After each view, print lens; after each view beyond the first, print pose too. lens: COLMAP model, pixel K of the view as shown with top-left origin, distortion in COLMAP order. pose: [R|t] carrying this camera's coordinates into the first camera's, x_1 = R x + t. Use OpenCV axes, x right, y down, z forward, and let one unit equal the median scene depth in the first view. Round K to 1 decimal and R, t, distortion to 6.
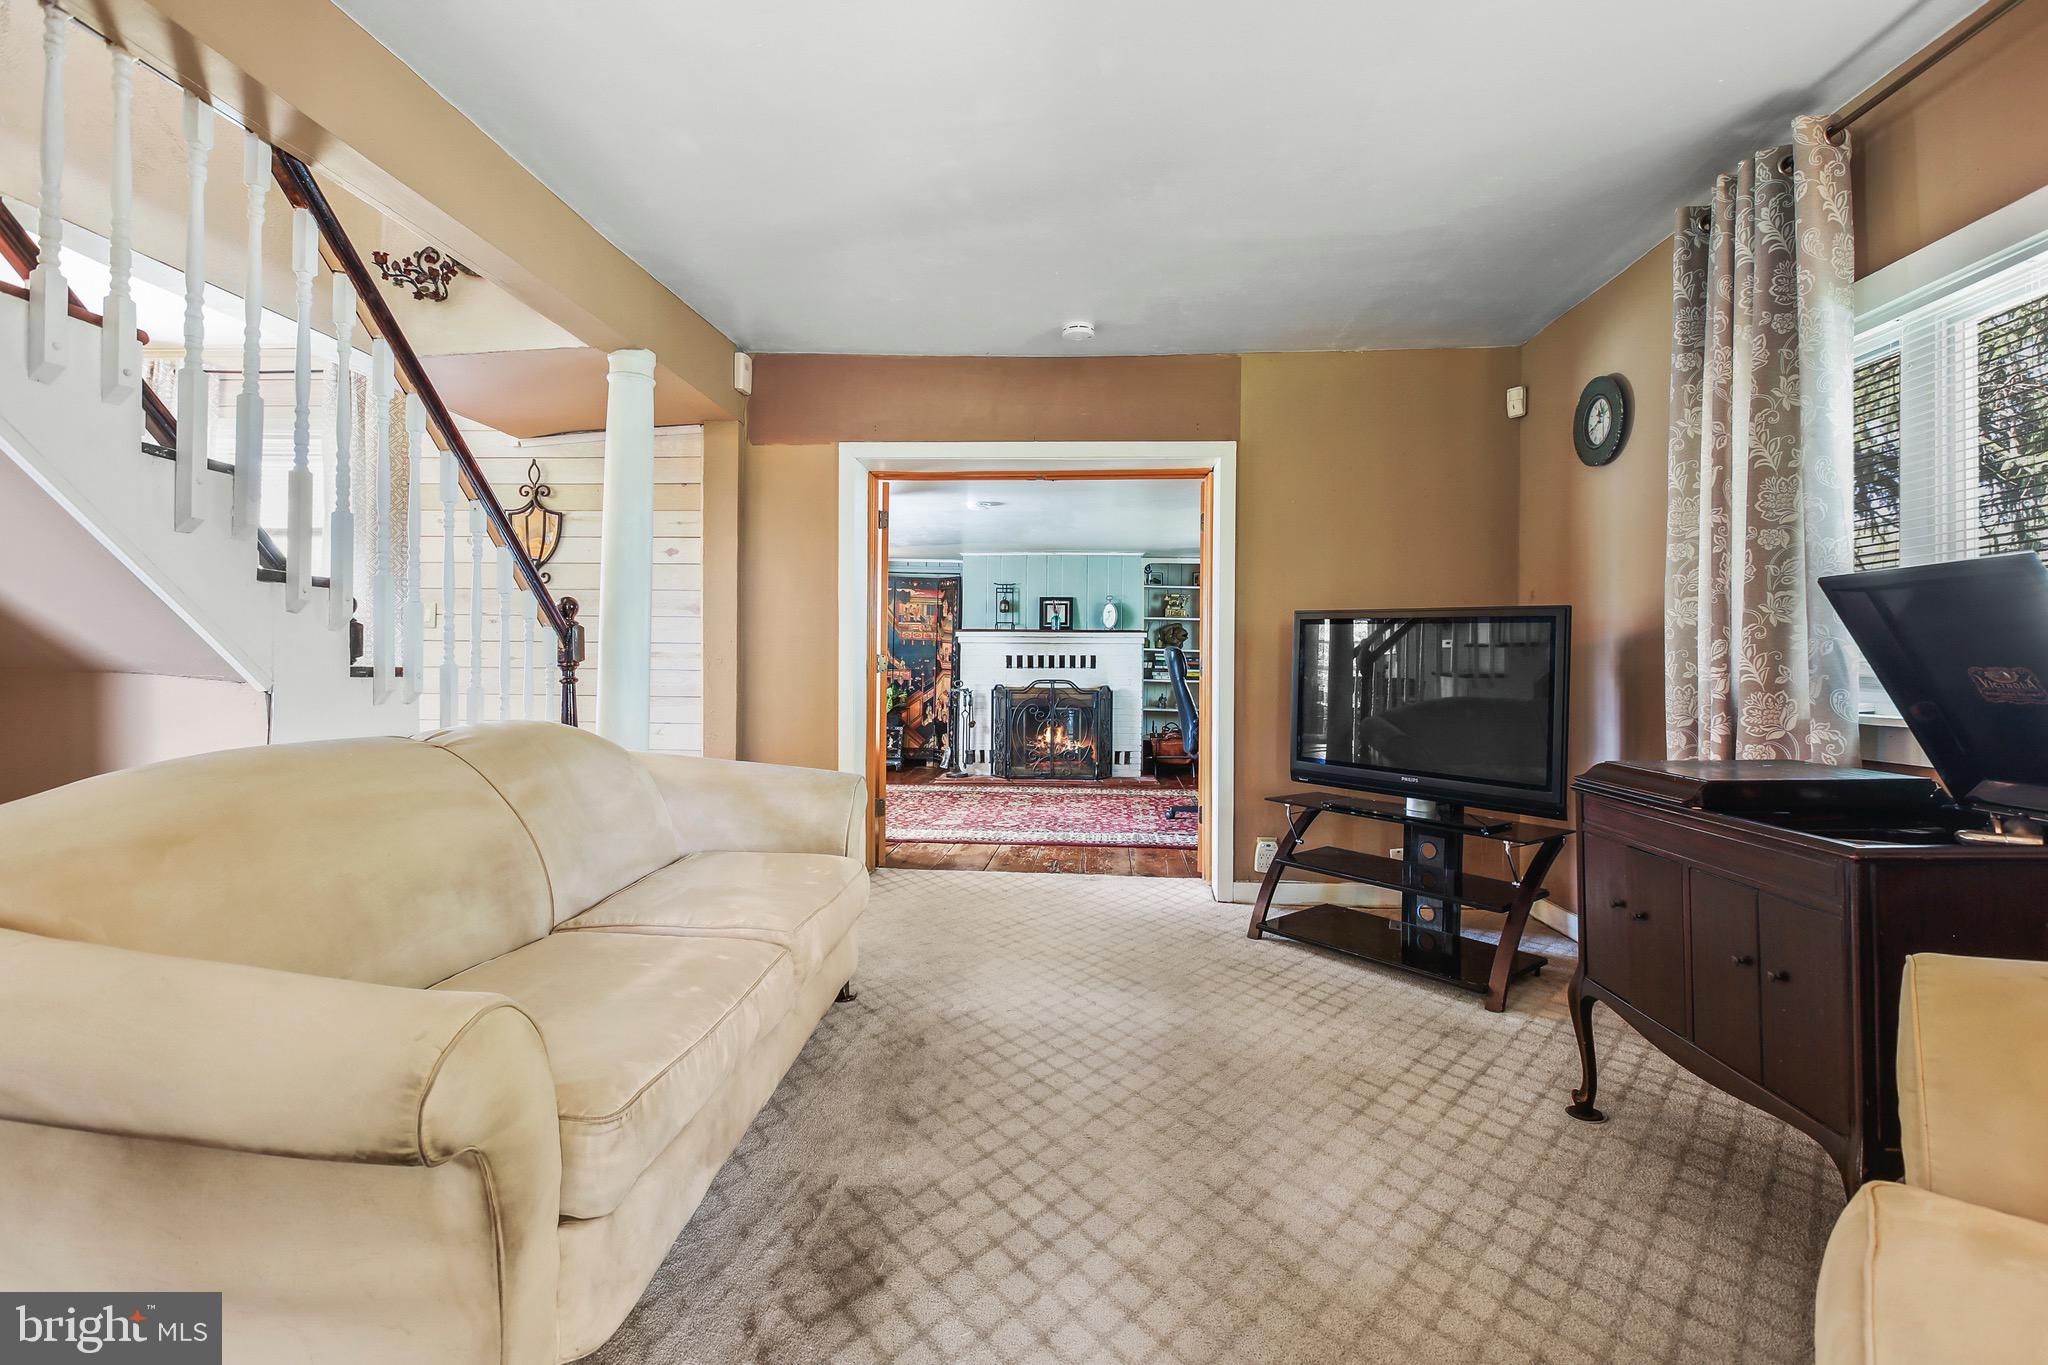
lens RADIAL K [[931.8, 0, 1021.8], [0, 931.8, 669.3], [0, 0, 1]] dist [0.001729, 0.000245]
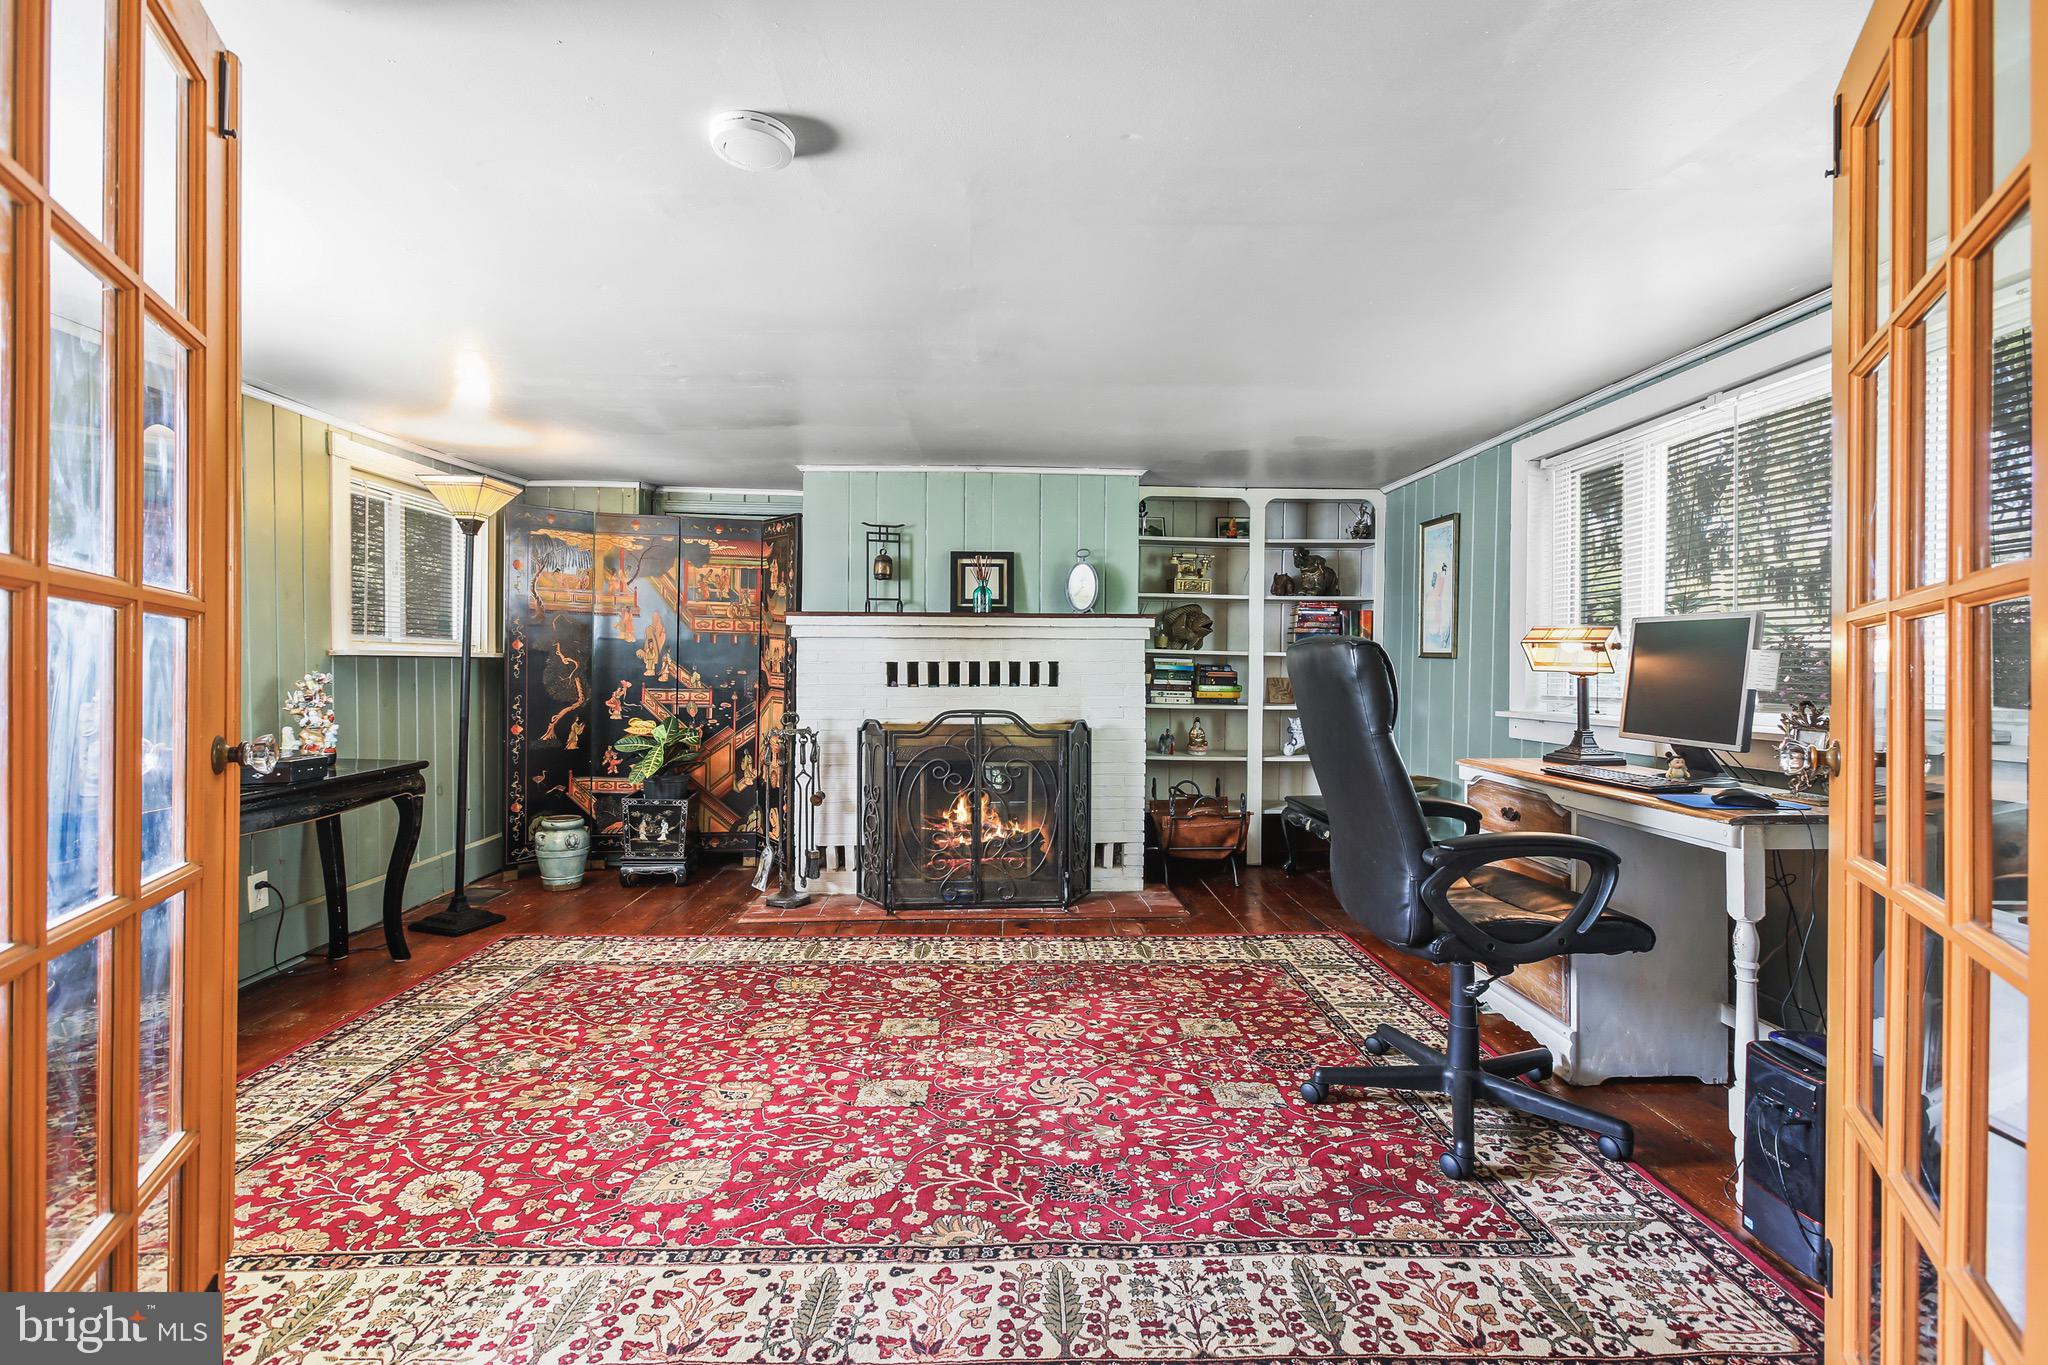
lens RADIAL K [[931.8, 0, 1026.4], [0, 931.8, 677.2], [0, 0, 1]] dist [0.001729, 0.000245]
pose [[0.993850, -0.005070, 0.110622, 0.003244], [0.004772, 0.999984, 0.002957, -0.007472], [-0.110635, -0.002411, 0.993858, 0.473904]]
